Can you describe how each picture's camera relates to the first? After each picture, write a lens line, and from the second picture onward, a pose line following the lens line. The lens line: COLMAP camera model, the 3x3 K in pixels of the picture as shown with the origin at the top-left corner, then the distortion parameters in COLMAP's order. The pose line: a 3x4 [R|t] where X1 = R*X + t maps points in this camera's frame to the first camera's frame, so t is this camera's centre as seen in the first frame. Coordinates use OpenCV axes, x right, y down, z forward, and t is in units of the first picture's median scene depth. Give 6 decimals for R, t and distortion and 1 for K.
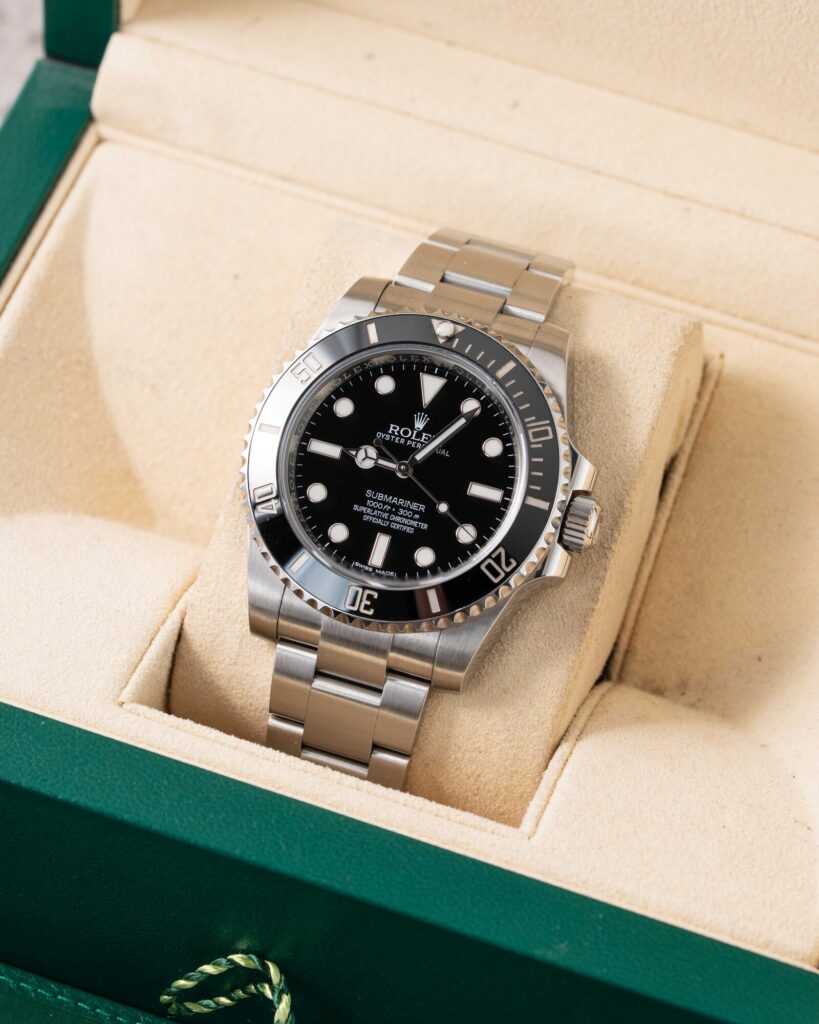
lens RADIAL K [[3982.9, 0, 409.5], [0, 3982.9, 512.0], [0, 0, 1]] dist [0.025361, -1.792008]
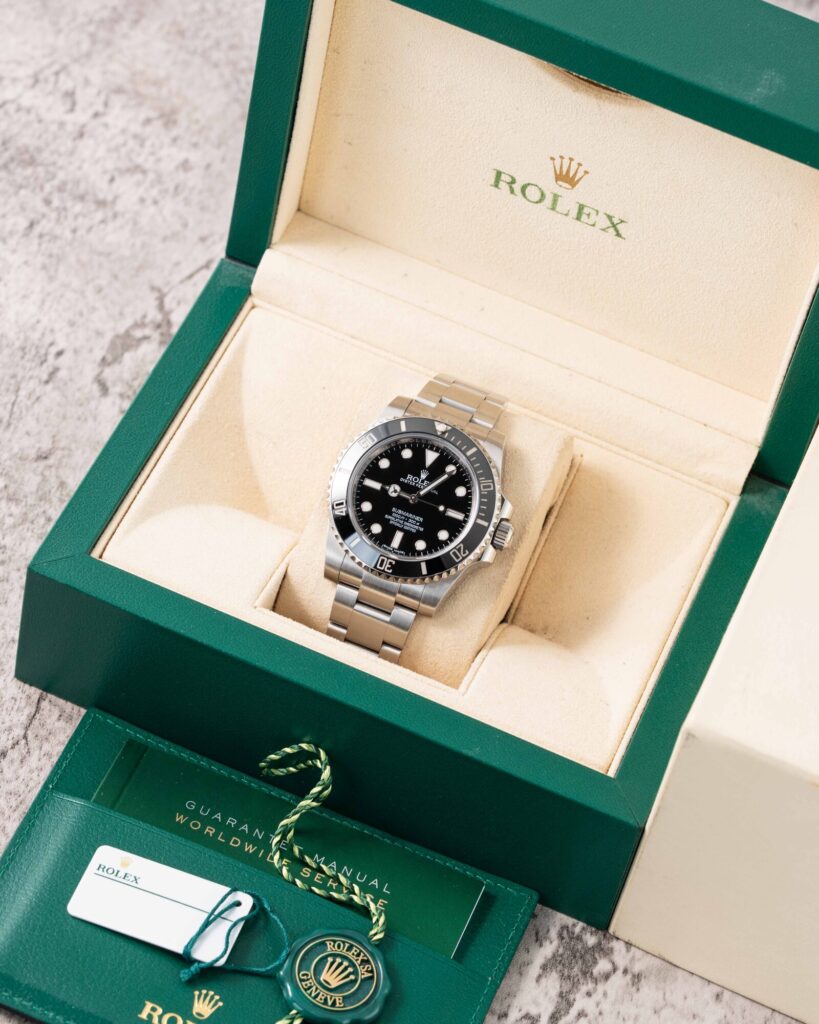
lens RADIAL K [[3982.9, 0, 409.5], [0, 3982.9, 512.0], [0, 0, 1]] dist [0.025361, -1.792008]
pose [[0.994076, 0.093418, 0.055548, -0.107783], [-0.092114, 0.995420, -0.025590, 0.044271], [-0.057684, 0.020322, 0.998128, -0.895666]]
